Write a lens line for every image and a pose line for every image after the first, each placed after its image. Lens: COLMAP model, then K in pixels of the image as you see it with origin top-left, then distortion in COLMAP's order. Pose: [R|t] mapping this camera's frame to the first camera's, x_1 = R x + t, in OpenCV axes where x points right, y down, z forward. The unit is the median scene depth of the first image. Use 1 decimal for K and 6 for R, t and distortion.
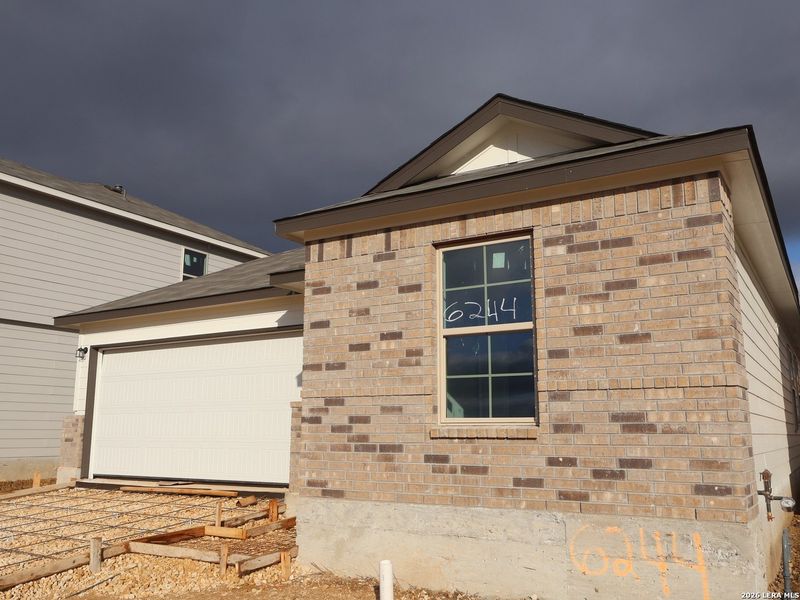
lens RADIAL K [[714.1, 0, 399.8], [0, 714.1, 297.6], [0, 0, 1]] dist [-0.001253, 0.022651]
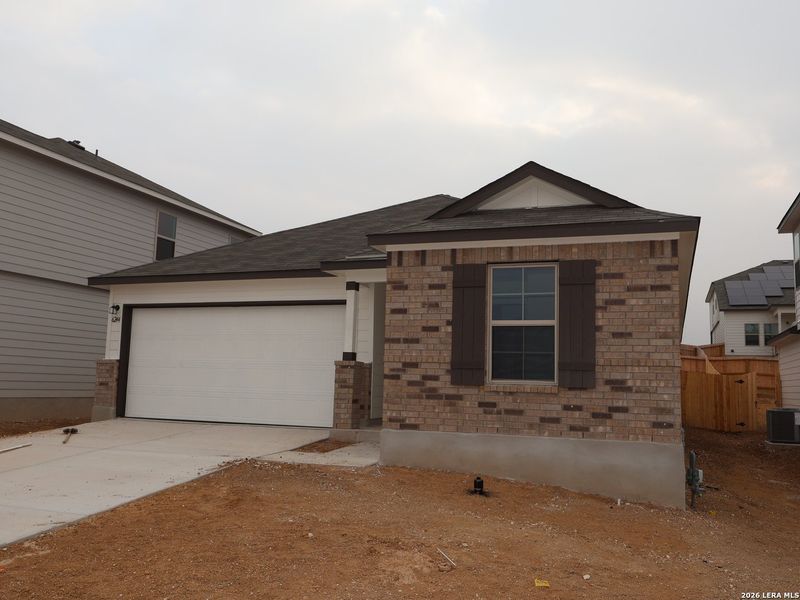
lens RADIAL K [[714.1, 0, 401.0], [0, 714.1, 299.8], [0, 0, 1]] dist [-0.001253, 0.022651]
pose [[0.981365, 0.049138, 0.185764, -0.411962], [-0.061800, 0.996098, 0.062998, -0.083100], [-0.181943, -0.073304, 0.980573, -0.447261]]
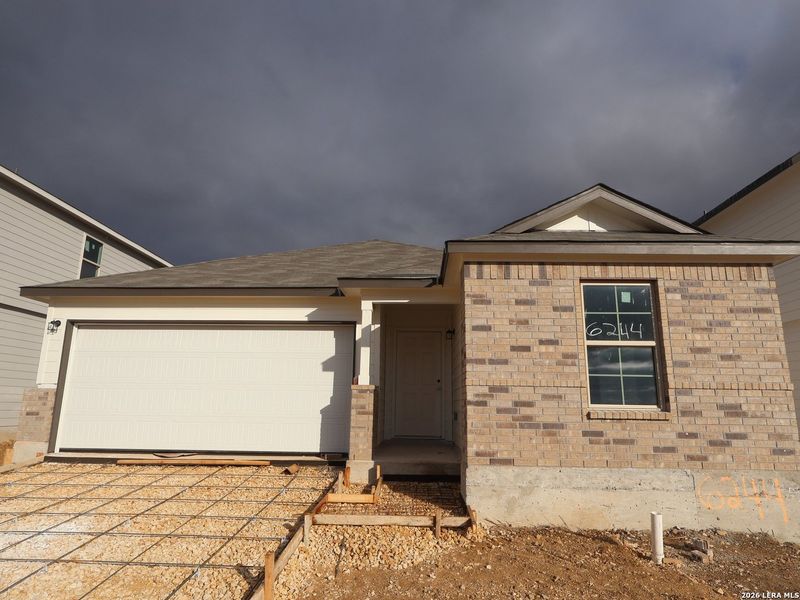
lens RADIAL K [[493.4, 0, 399.9], [0, 493.4, 302.7], [0, 0, 1]] dist [0.004304, -0.002000]
pose [[0.866711, 0.113932, 0.485624, -0.736482], [-0.105122, 0.993420, -0.045451, 0.052691], [-0.487607, -0.011657, 0.872985, 0.331345]]
